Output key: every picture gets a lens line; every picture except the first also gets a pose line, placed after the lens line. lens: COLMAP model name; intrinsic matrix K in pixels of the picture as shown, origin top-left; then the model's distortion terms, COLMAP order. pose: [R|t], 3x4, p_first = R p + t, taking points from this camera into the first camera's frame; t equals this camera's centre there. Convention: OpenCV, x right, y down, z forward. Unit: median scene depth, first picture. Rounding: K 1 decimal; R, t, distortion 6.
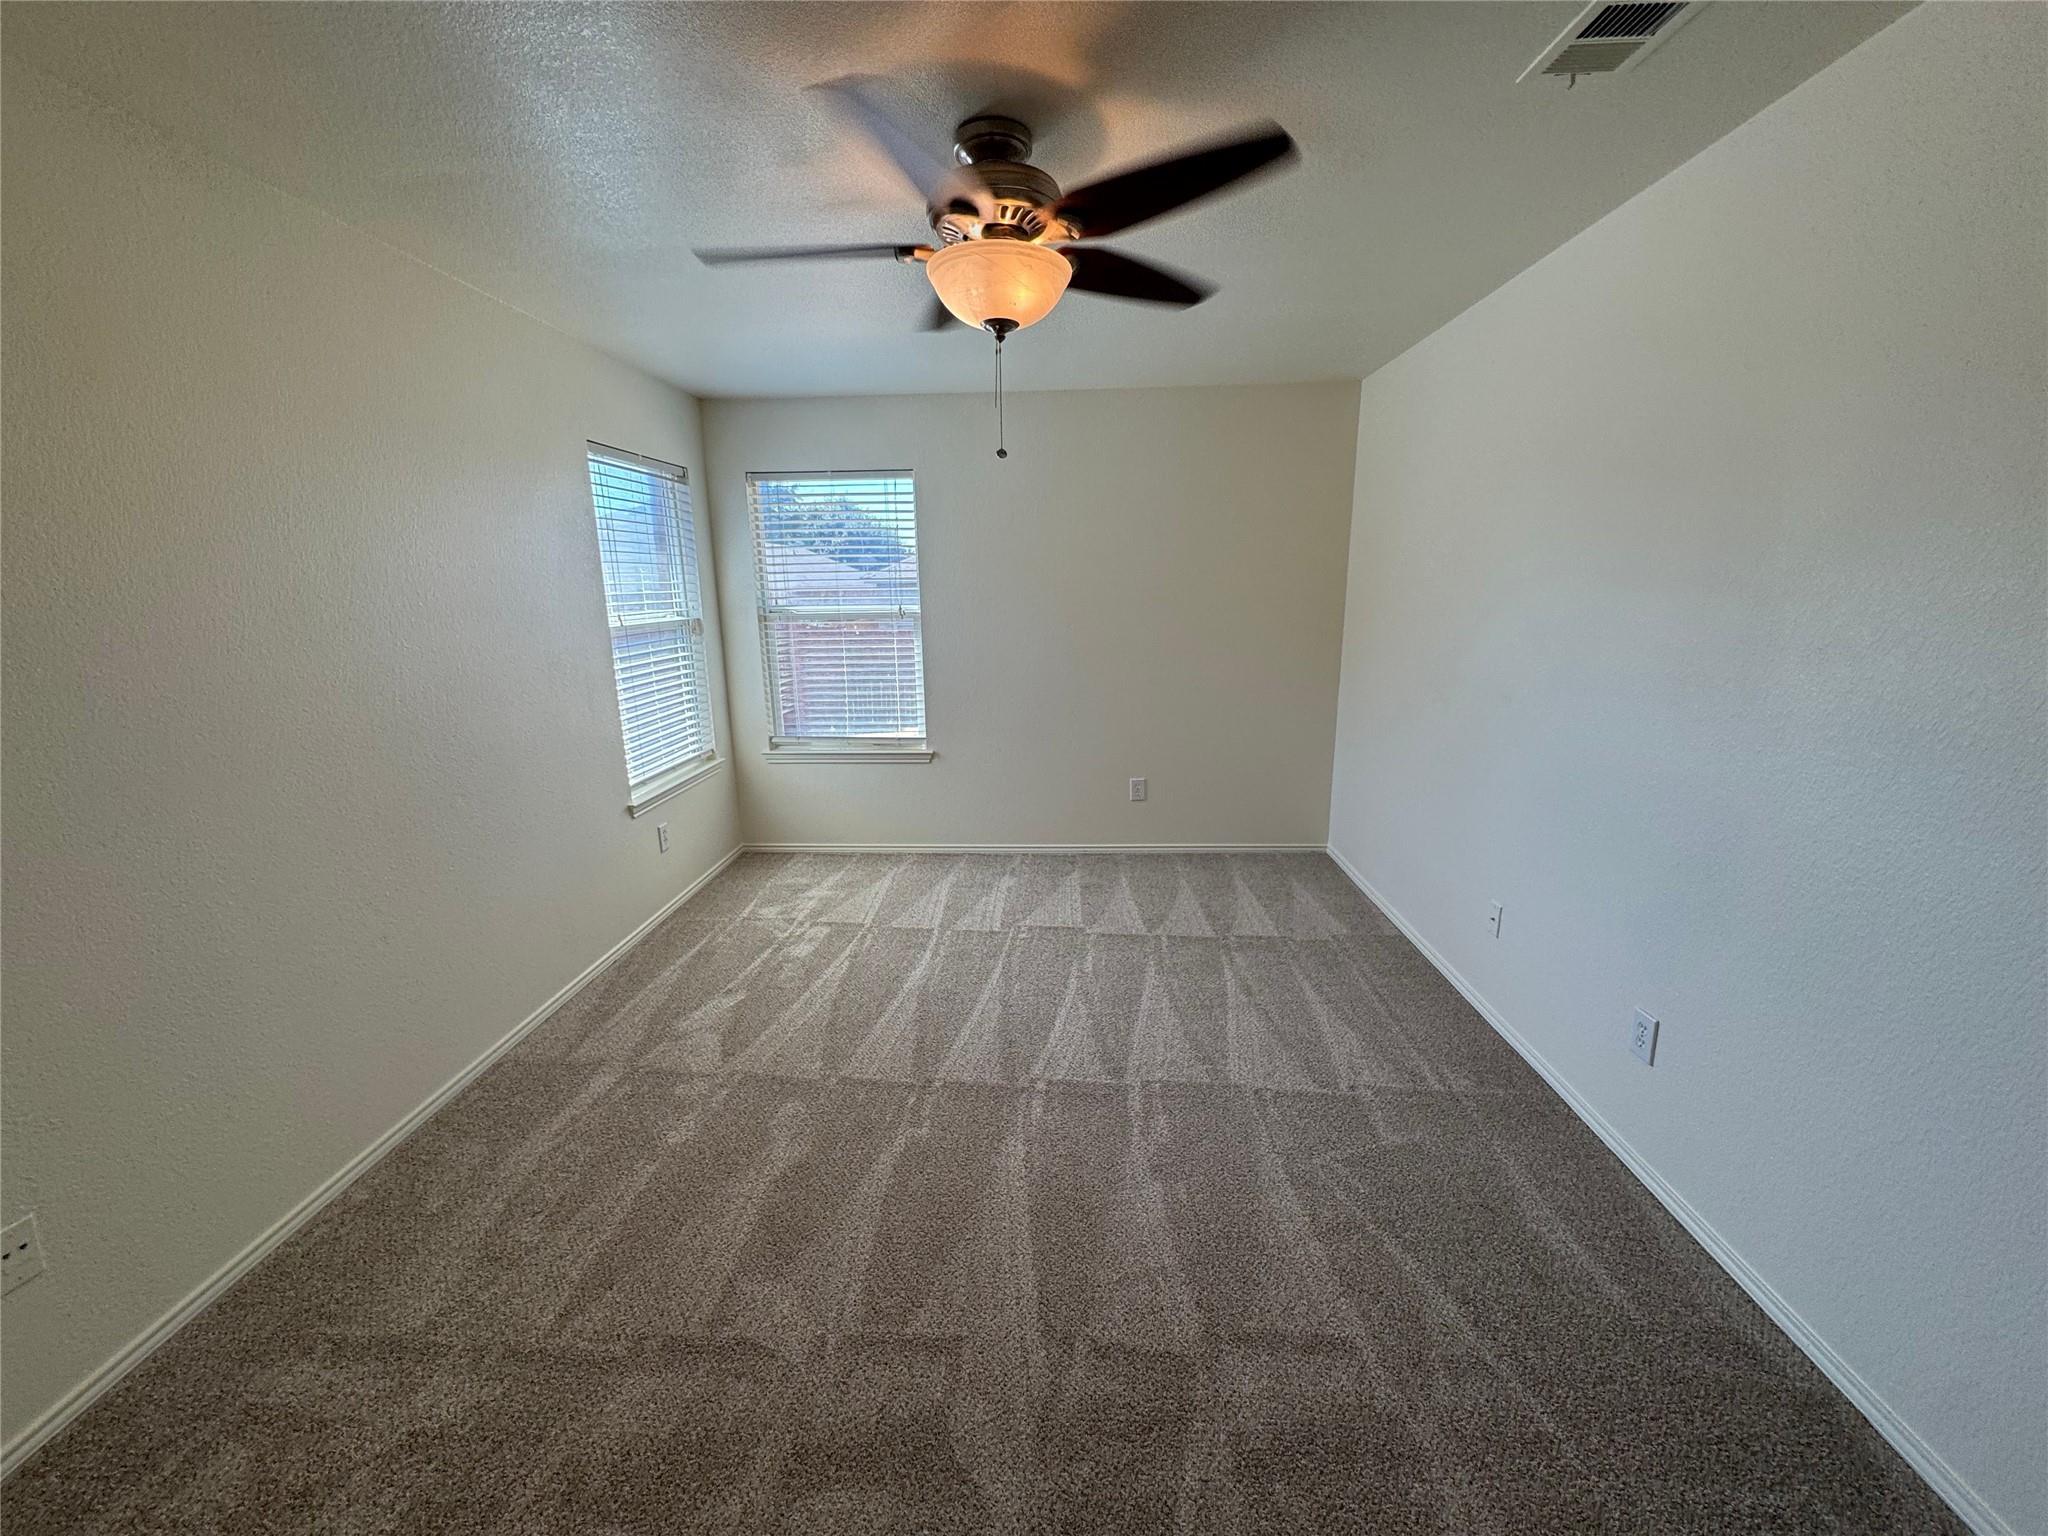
lens RADIAL K [[820.0, 0, 1027.0], [0, 820.0, 771.5], [0, 0, 1]] dist [-0.003977, 0.000654]
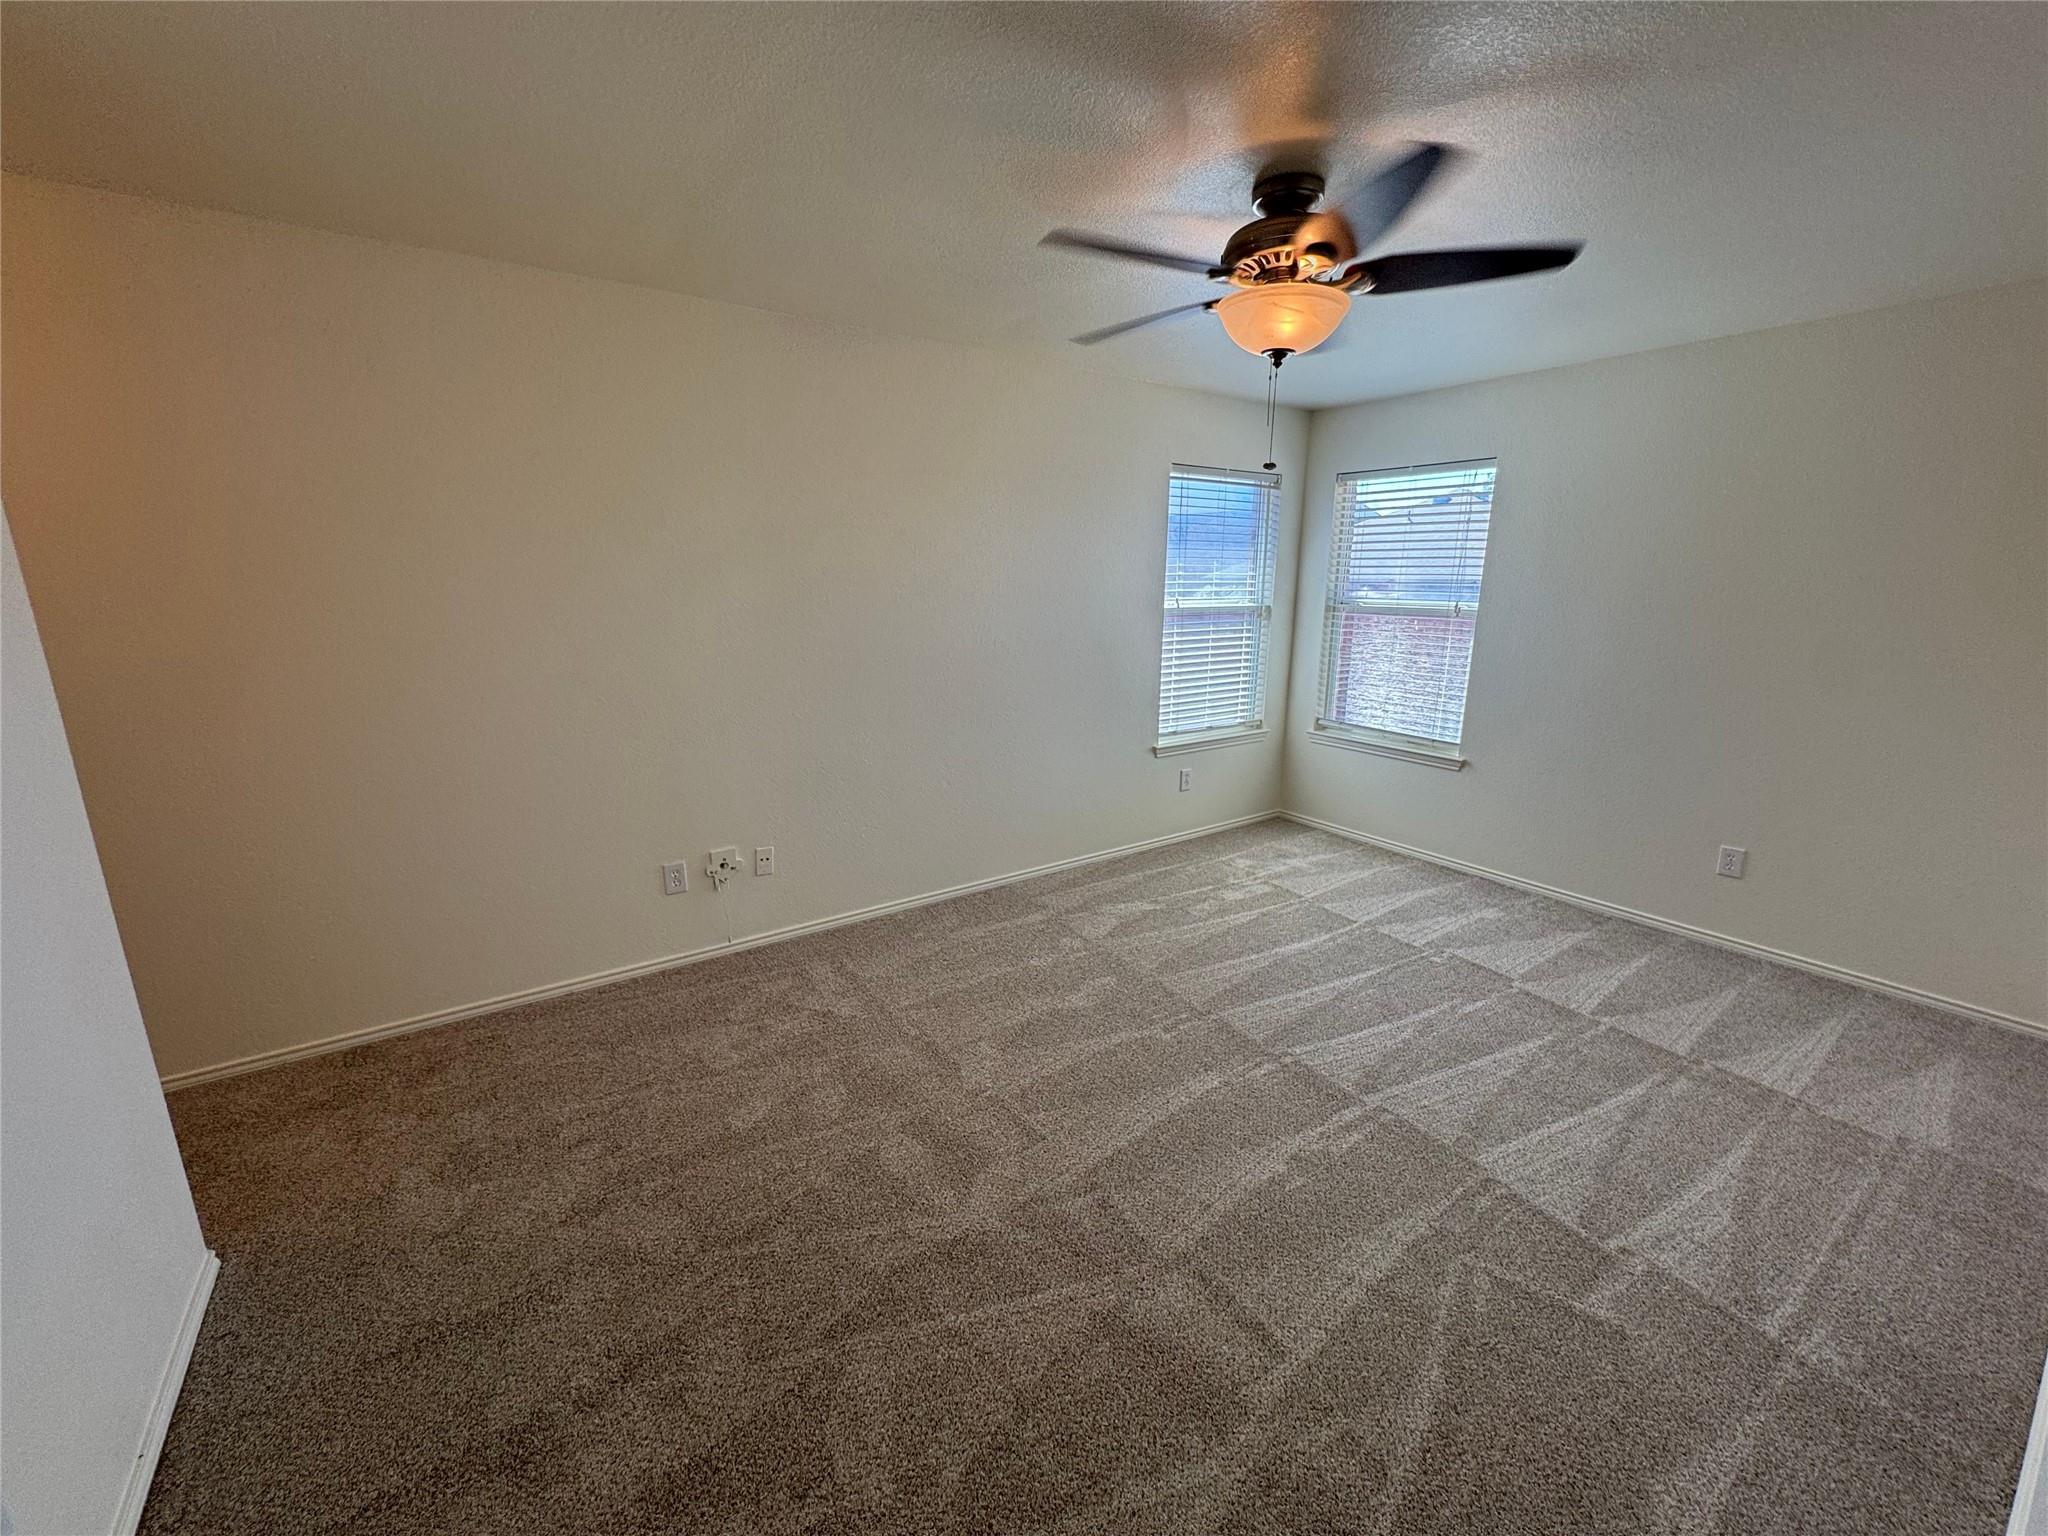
lens RADIAL K [[820.0, 0, 1033.7], [0, 820.0, 776.4], [0, 0, 1]] dist [-0.003977, 0.000654]
pose [[0.614809, 0.207147, -0.760986, 0.375381], [-0.192913, 0.975079, 0.109568, -0.017167], [0.764719, 0.079440, 0.639449, 0.033154]]
